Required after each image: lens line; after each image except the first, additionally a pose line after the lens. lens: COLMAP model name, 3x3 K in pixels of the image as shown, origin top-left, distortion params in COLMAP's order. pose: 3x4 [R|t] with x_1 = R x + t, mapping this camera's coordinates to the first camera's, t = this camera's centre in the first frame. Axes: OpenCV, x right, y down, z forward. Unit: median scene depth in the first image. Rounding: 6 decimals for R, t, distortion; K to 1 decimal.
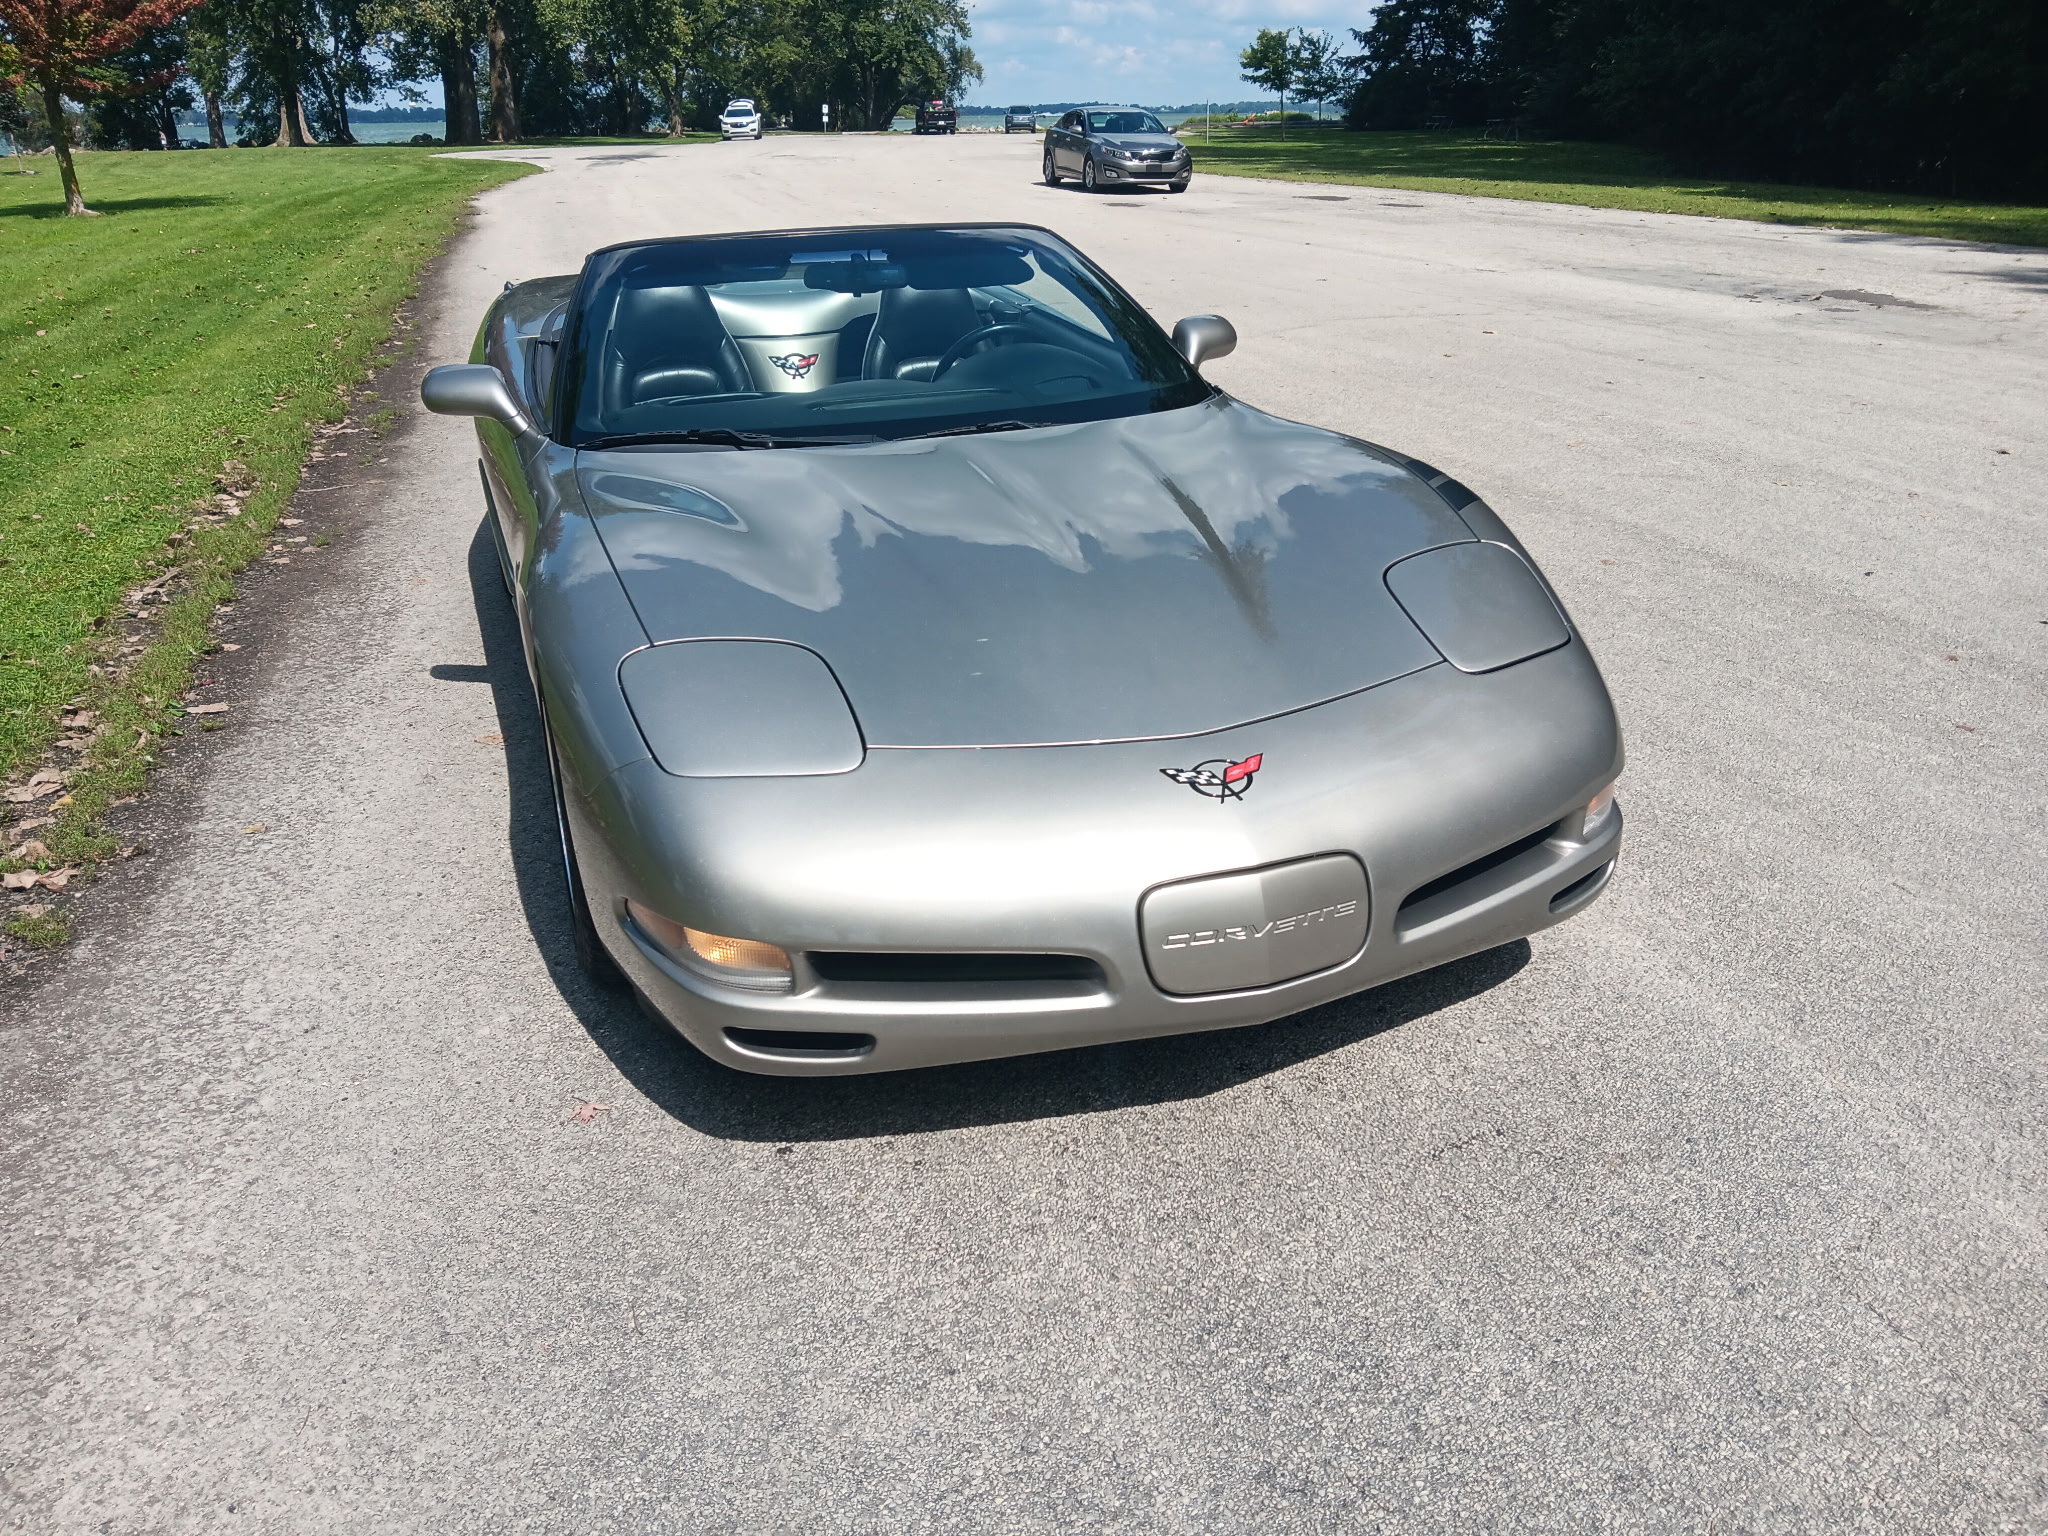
lens RADIAL K [[1629.3, 0, 1028.0], [0, 1629.3, 755.5], [0, 0, 1]] dist [-0.000679, -0.036444]
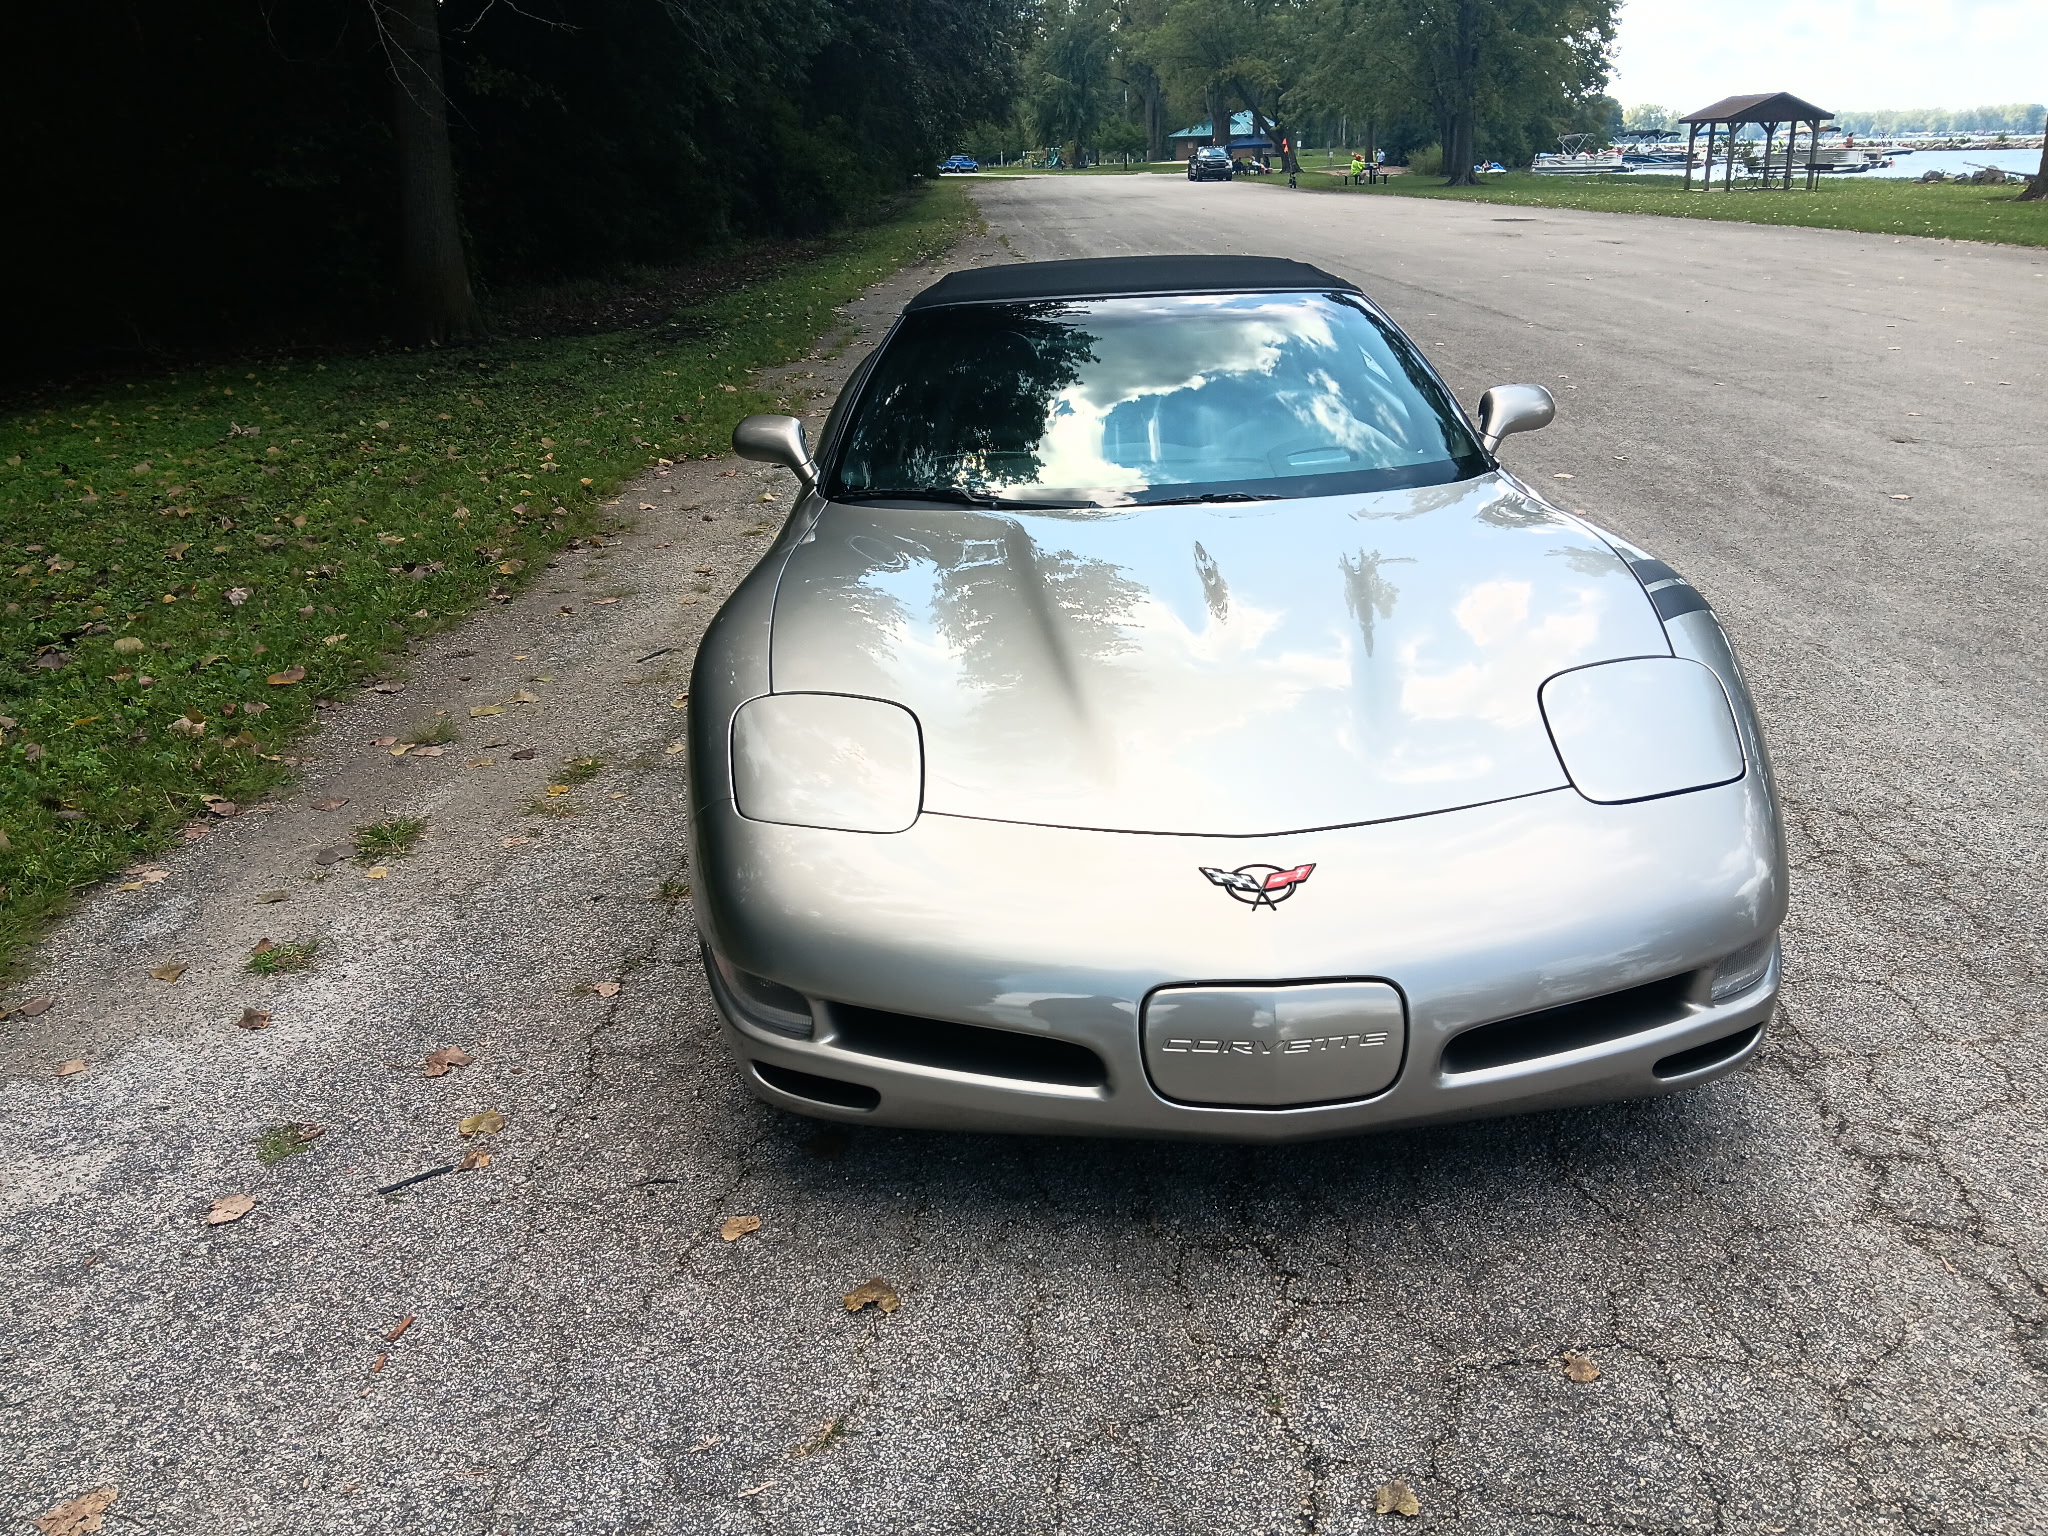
lens RADIAL K [[1629.3, 0, 1029.7], [0, 1629.3, 782.6], [0, 0, 1]] dist [-0.000679, -0.036444]
pose [[0.942737, 0.106936, -0.315930, 0.287693], [-0.109105, 0.993971, 0.010869, -0.041194], [0.315187, 0.024223, 0.948720, 0.047011]]
